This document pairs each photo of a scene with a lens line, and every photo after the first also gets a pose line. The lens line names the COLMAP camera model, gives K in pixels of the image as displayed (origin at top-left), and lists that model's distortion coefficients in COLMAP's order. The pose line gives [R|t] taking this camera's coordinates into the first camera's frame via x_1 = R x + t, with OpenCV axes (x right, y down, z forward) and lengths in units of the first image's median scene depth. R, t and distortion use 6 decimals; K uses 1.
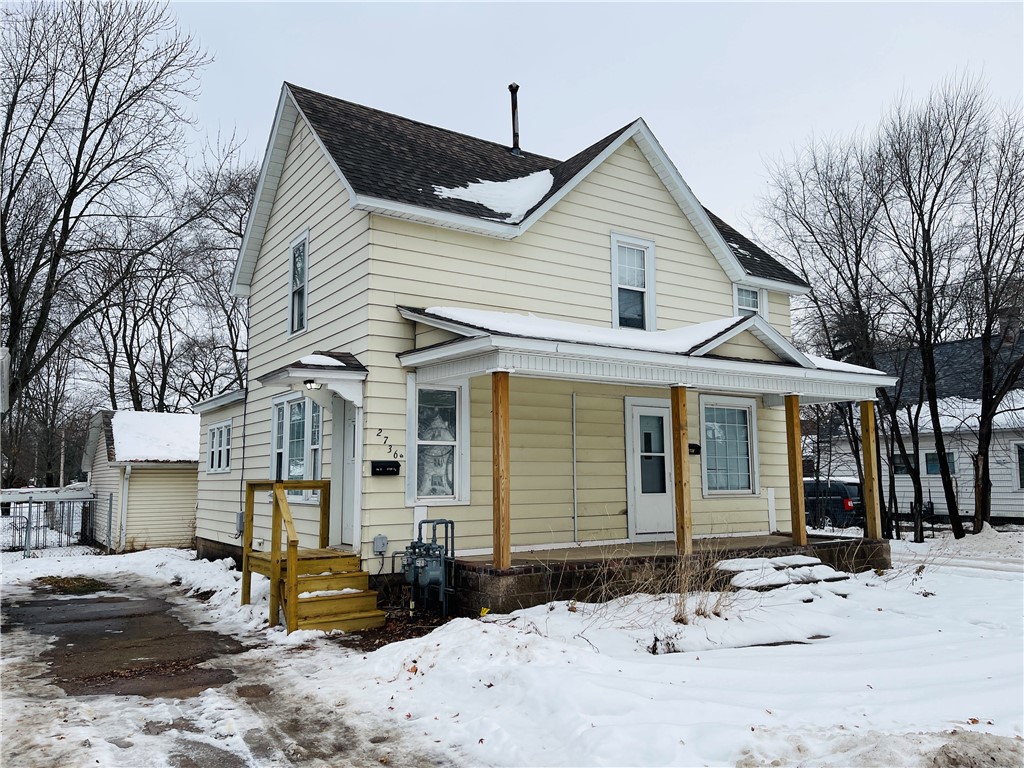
lens RADIAL K [[750.1, 0, 512.0], [0, 750.1, 384.0], [0, 0, 1]] dist [0.060280, -0.064421]
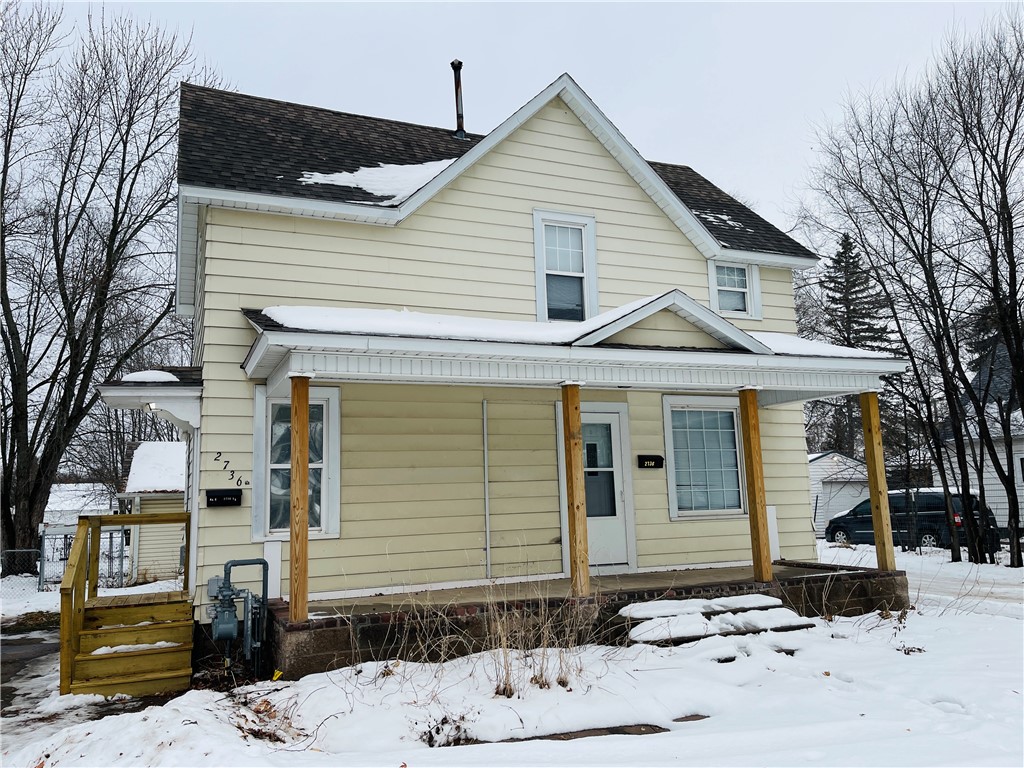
lens RADIAL K [[750.1, 0, 512.0], [0, 750.1, 384.0], [0, 0, 1]] dist [0.060280, -0.064421]
pose [[0.982713, -0.052356, -0.177578, 0.264191], [0.048070, 0.998441, -0.028352, 0.018967], [0.178786, 0.019326, 0.983698, 0.174273]]
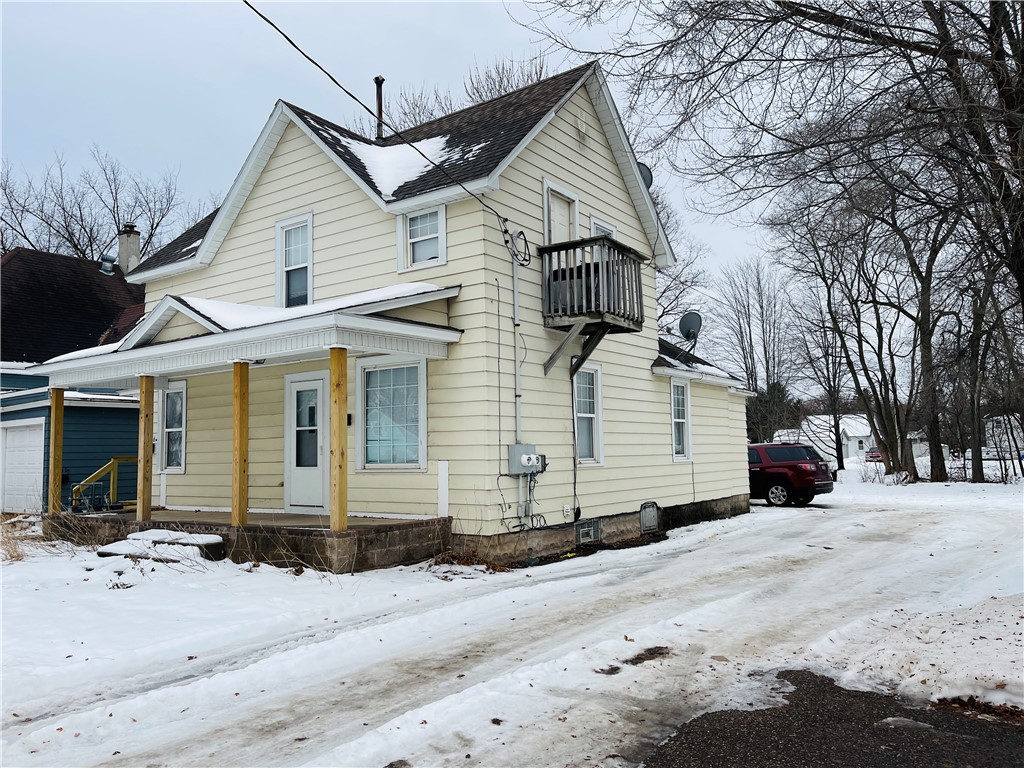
lens RADIAL K [[750.1, 0, 512.0], [0, 750.1, 384.0], [0, 0, 1]] dist [0.060280, -0.064421]
pose [[0.378391, -0.083516, -0.921871, 1.303255], [0.134839, 0.990271, -0.034367, 0.113490], [0.915772, -0.111300, 0.385971, 0.926530]]
